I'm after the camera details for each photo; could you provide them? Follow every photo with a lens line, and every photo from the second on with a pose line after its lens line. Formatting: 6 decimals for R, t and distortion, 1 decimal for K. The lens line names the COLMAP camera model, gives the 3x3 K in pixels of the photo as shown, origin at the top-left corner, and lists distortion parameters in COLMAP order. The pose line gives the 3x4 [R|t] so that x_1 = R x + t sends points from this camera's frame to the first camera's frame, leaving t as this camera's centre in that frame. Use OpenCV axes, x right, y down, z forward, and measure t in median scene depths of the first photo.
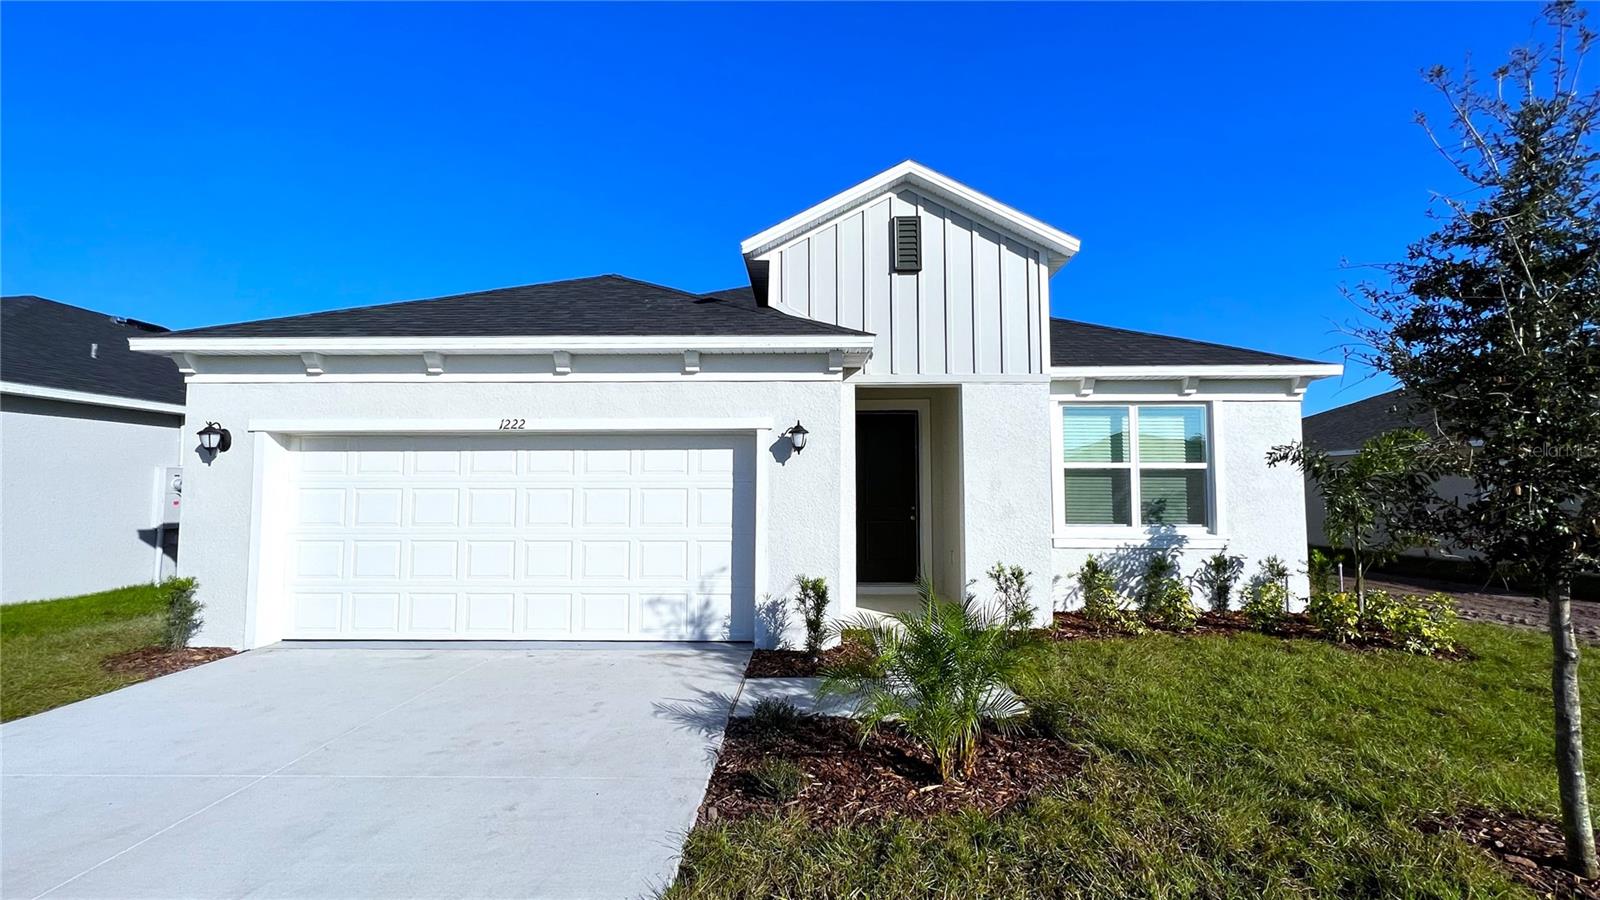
lens RADIAL K [[658.0, 0, 794.0], [0, 658.0, 487.9], [0, 0, 1]] dist [-0.000433, -0.000156]
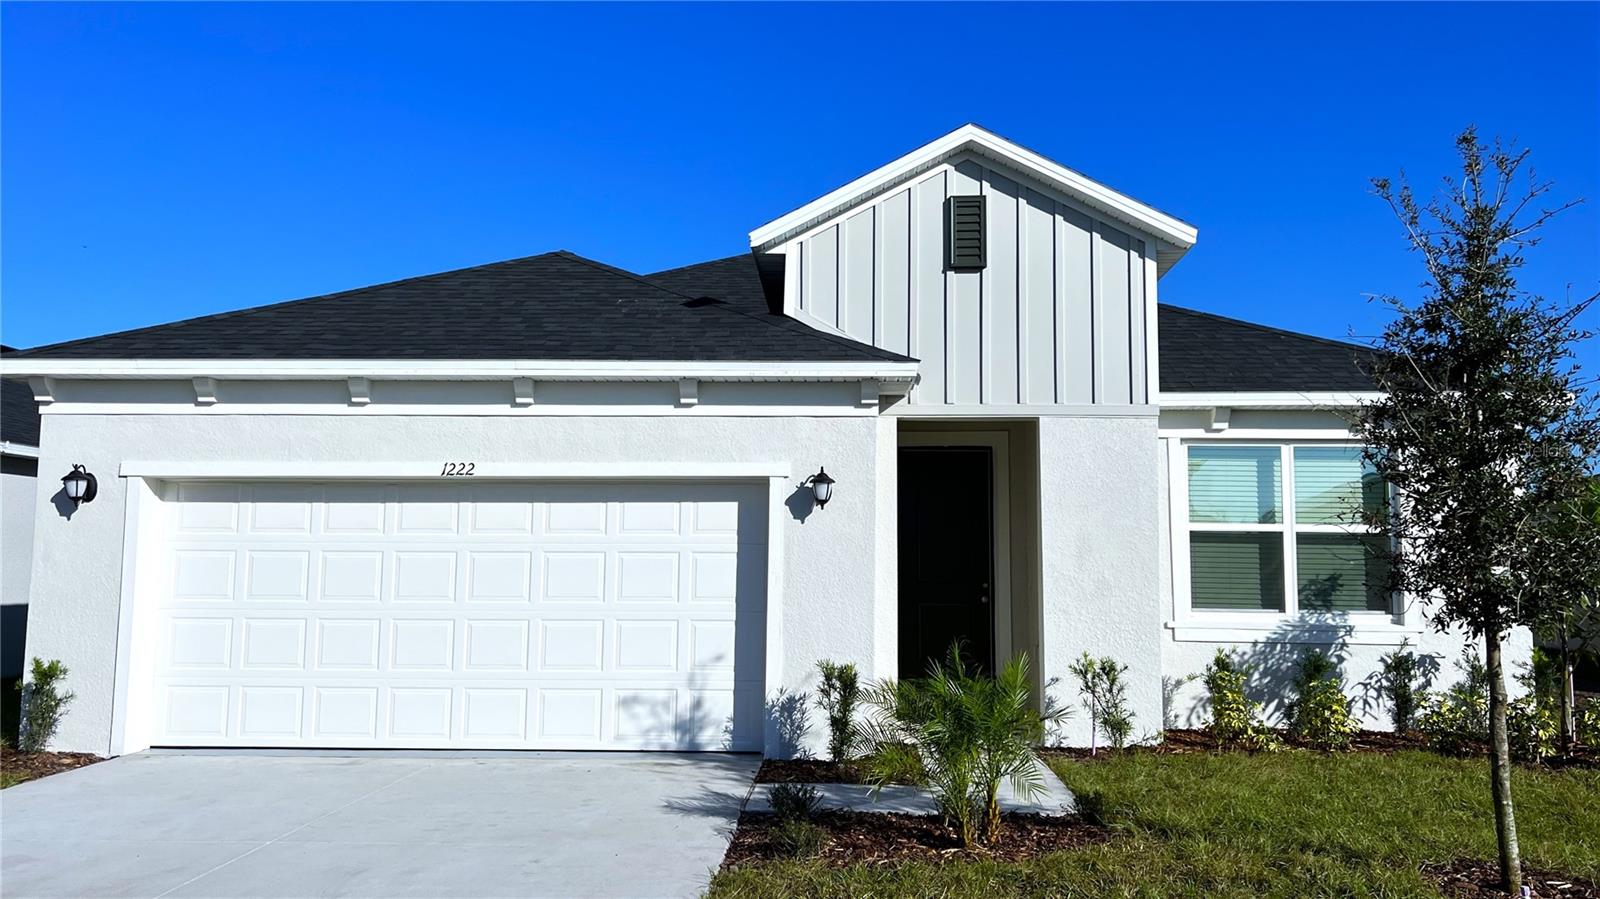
lens RADIAL K [[1244.2, 0, 796.9], [0, 1244.2, 455.7], [0, 0, 1]] dist [0.116380, -0.155288]
pose [[0.999860, 0.006319, -0.015473, -0.000605], [-0.007652, 0.996123, -0.087638, 0.015058], [0.014859, 0.087744, 0.996032, -0.472070]]
